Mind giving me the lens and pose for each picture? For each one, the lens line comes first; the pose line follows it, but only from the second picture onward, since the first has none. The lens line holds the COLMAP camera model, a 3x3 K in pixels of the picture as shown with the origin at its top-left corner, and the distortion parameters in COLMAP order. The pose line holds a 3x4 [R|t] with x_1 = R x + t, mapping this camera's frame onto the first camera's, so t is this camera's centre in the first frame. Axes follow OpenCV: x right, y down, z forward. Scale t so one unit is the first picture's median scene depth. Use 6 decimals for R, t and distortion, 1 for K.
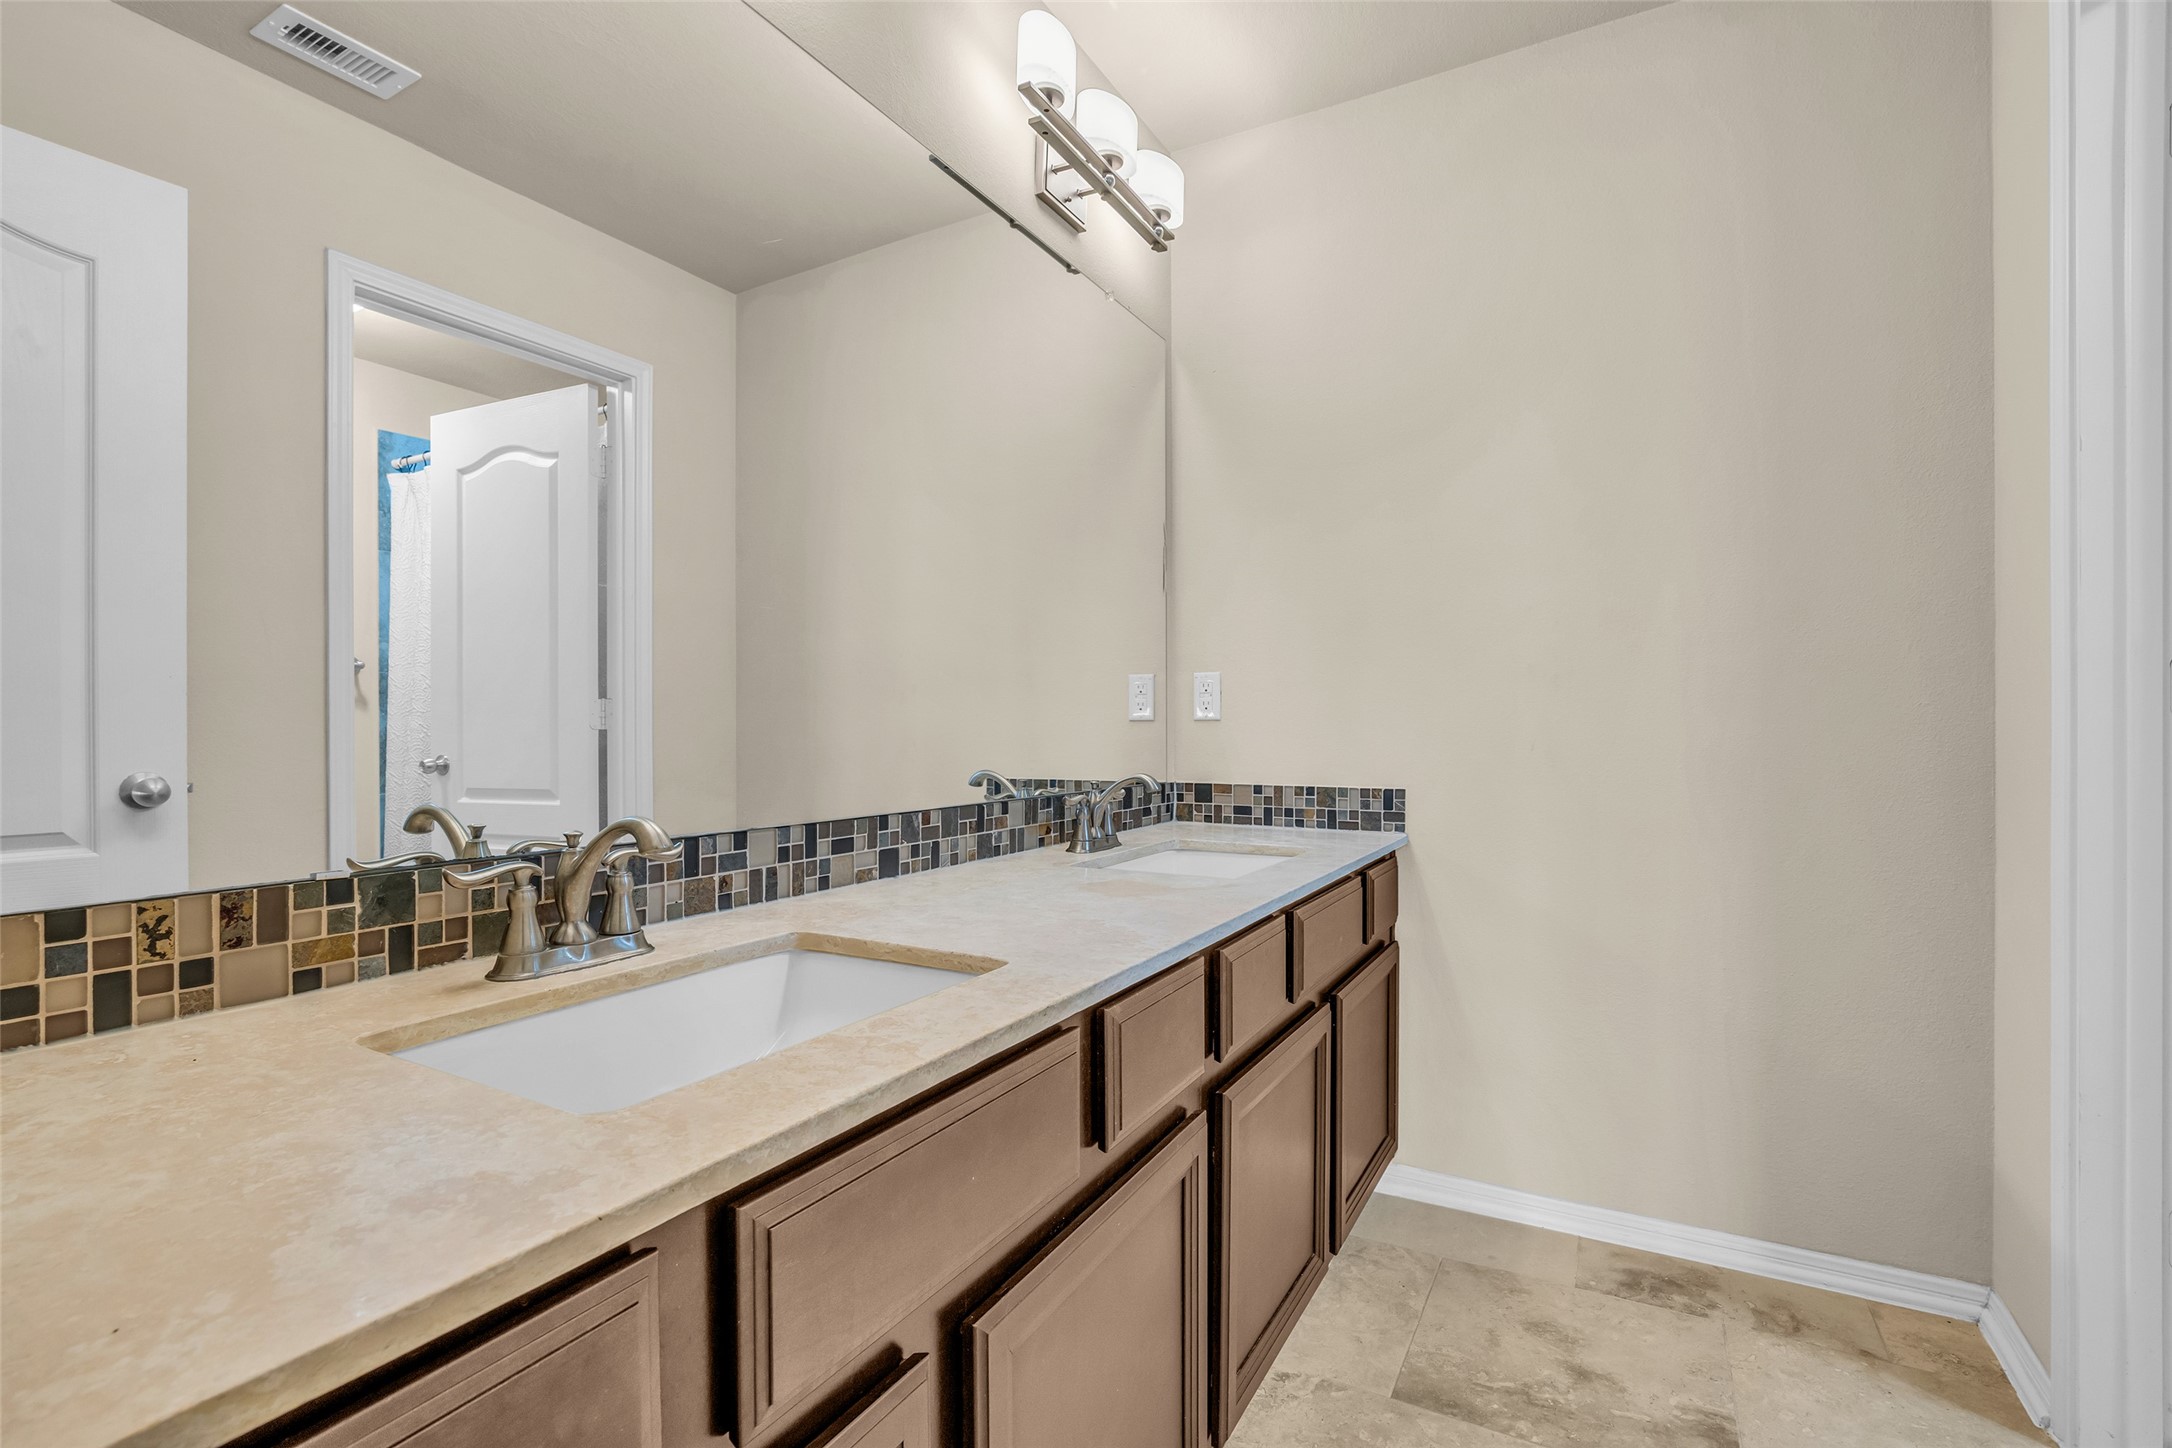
lens RADIAL K [[1013.9, 0, 1086.0], [0, 1013.9, 724.0], [0, 0, 1]] dist [-0.001617, -0.000314]
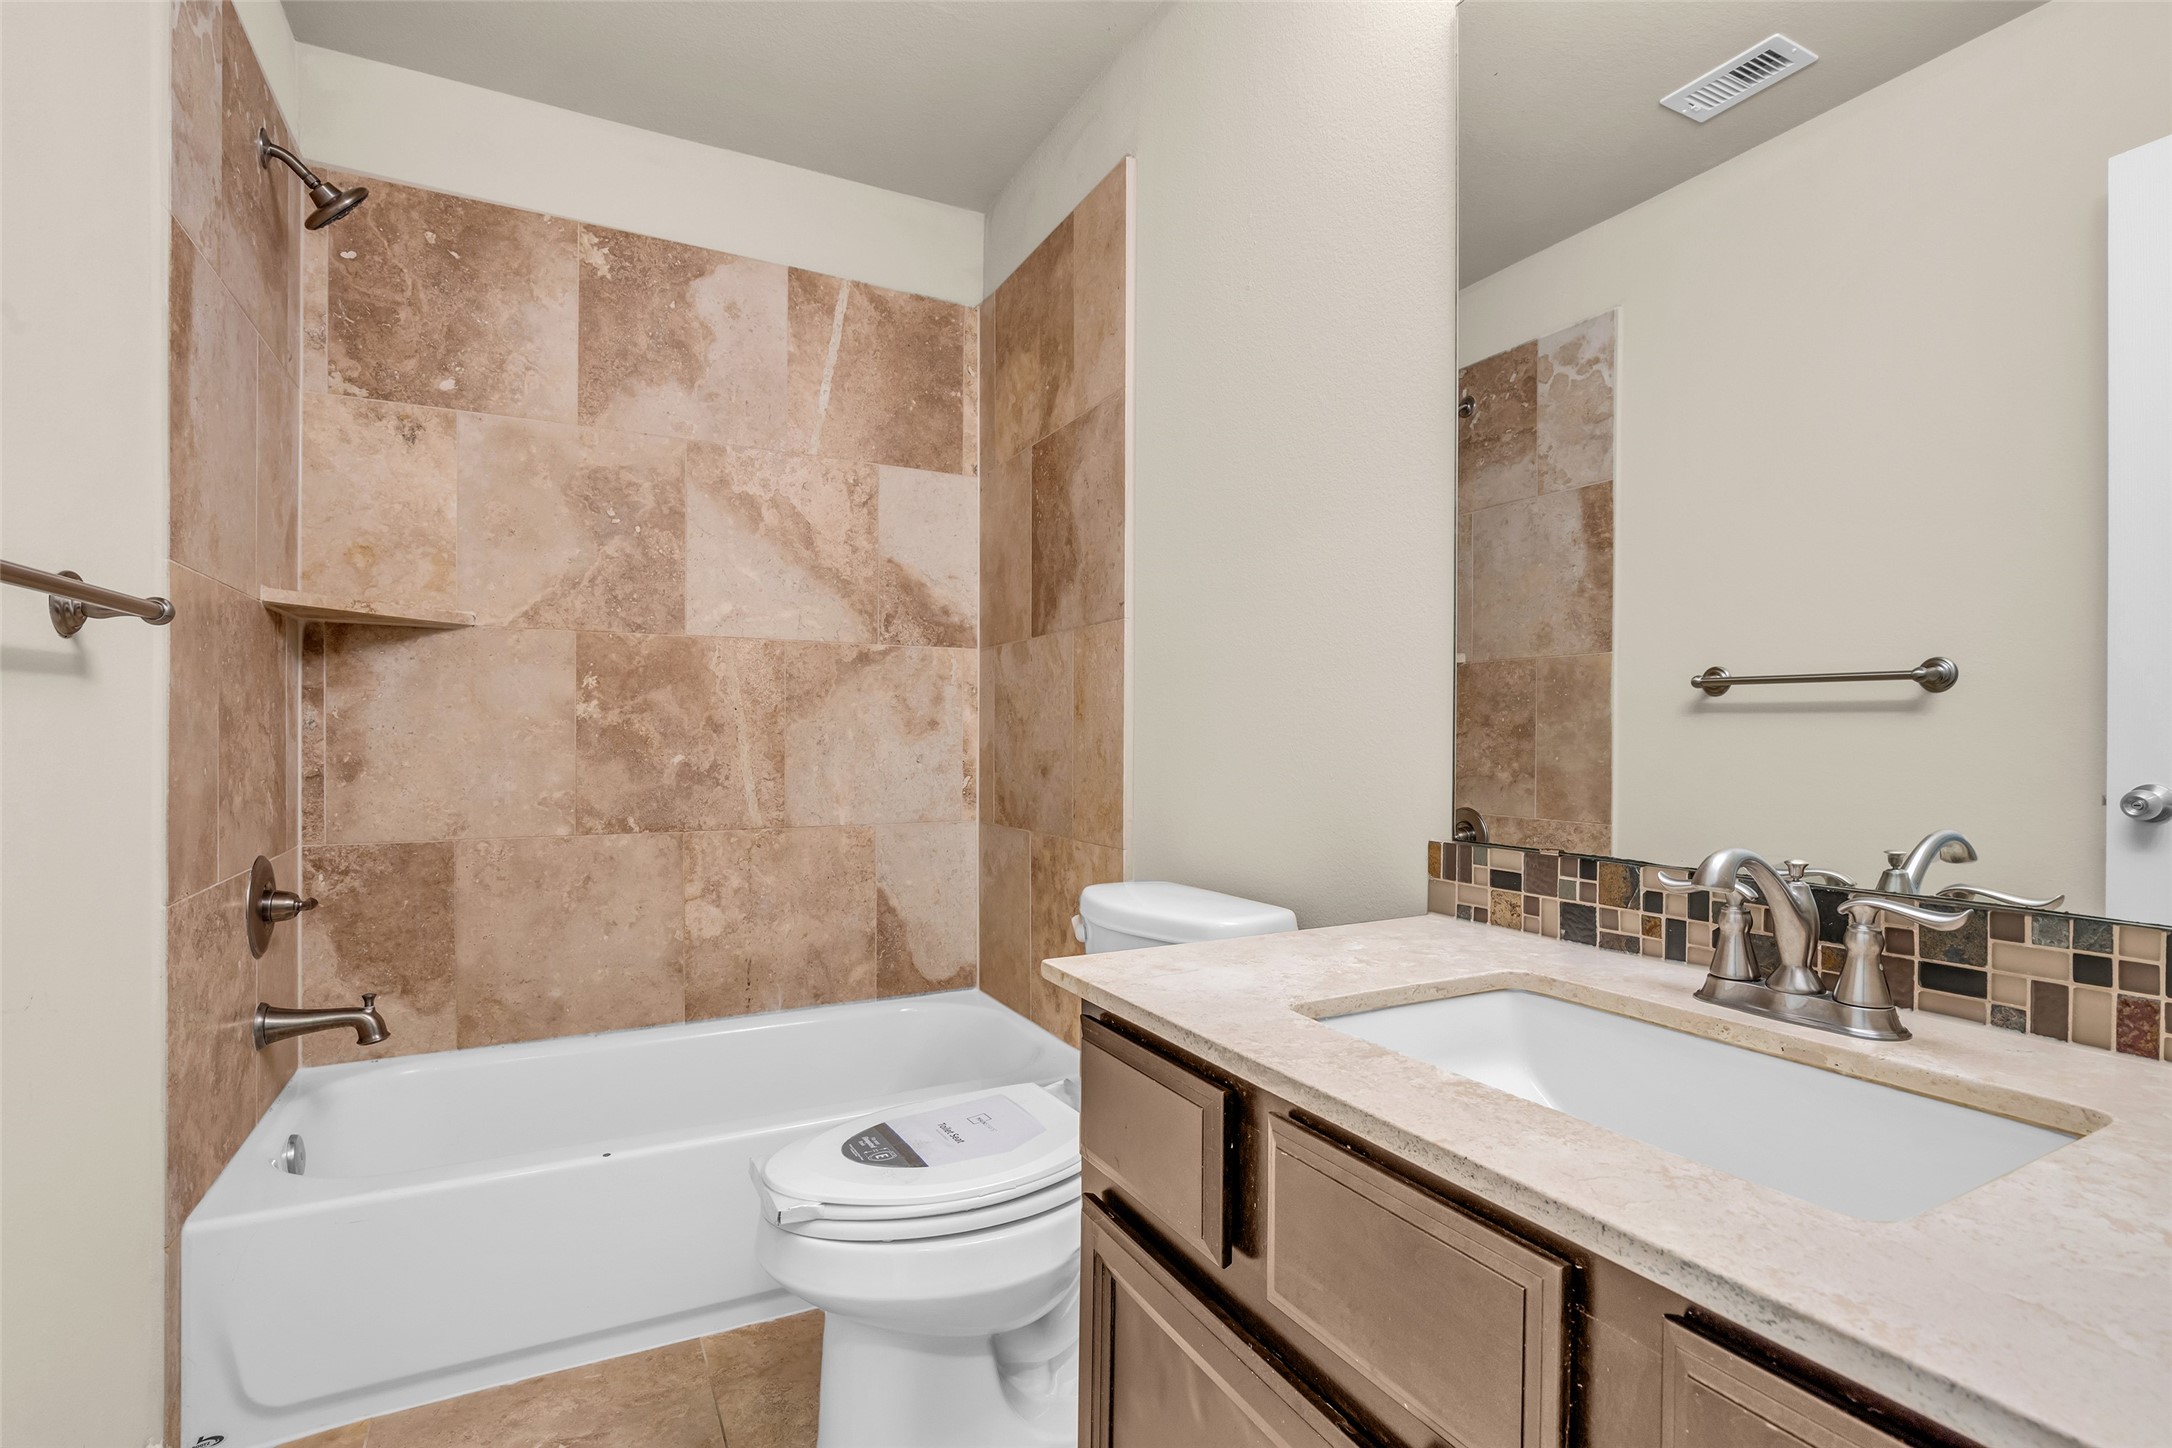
lens RADIAL K [[1013.9, 0, 1086.0], [0, 1013.9, 724.0], [0, 0, 1]] dist [-0.001617, -0.000314]
pose [[-0.548117, -0.011820, -0.836318, 0.604417], [-0.000924, 0.999908, -0.013527, -0.002166], [0.836401, -0.006641, -0.548077, 1.033425]]
